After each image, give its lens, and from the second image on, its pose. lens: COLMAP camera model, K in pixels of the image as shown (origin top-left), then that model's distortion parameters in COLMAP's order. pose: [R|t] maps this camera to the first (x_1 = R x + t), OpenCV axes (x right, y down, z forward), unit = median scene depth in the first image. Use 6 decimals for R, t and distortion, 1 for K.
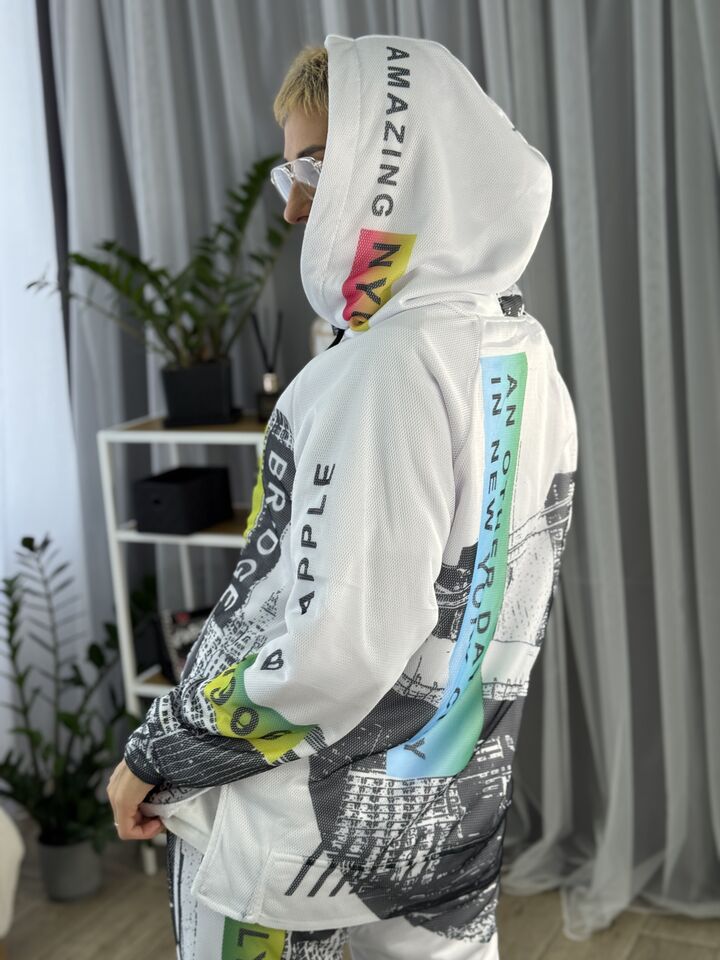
lens RADIAL K [[1313.6, 0, 364.8], [0, 1313.6, 458.3], [0, 0, 1]] dist [0.170309, -0.474460]
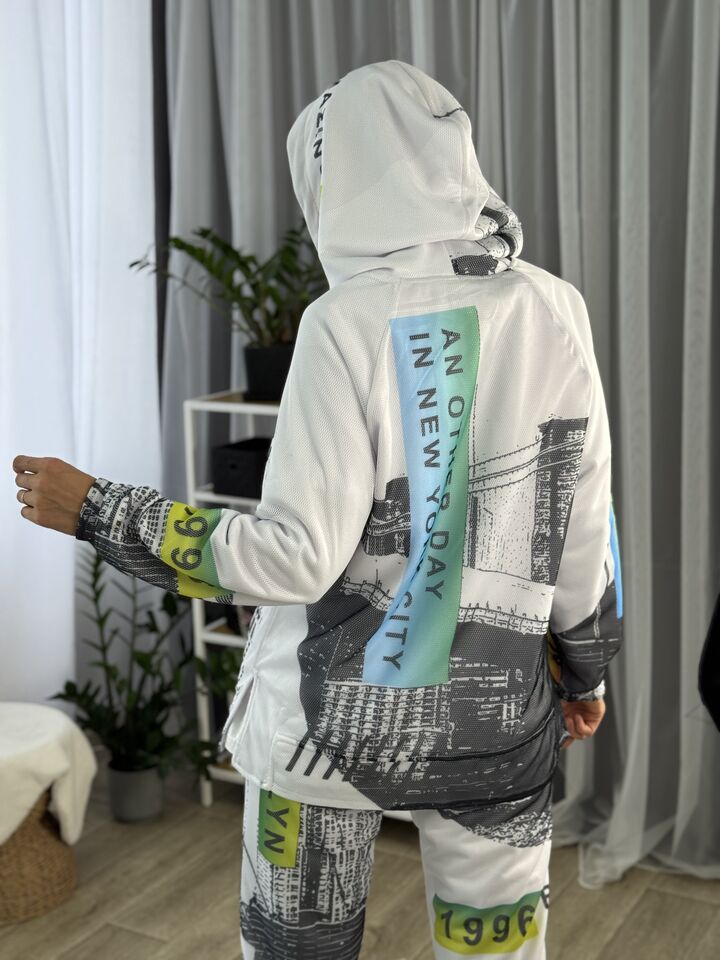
lens RADIAL K [[1331.6, 0, 369.8], [0, 1331.6, 464.2], [0, 0, 1]] dist [0.157846, -0.419207]
pose [[0.996579, 0.062851, -0.053660, 0.015582], [-0.062690, 0.998022, 0.004695, 0.017835], [0.053849, -0.001315, 0.998548, -0.105122]]
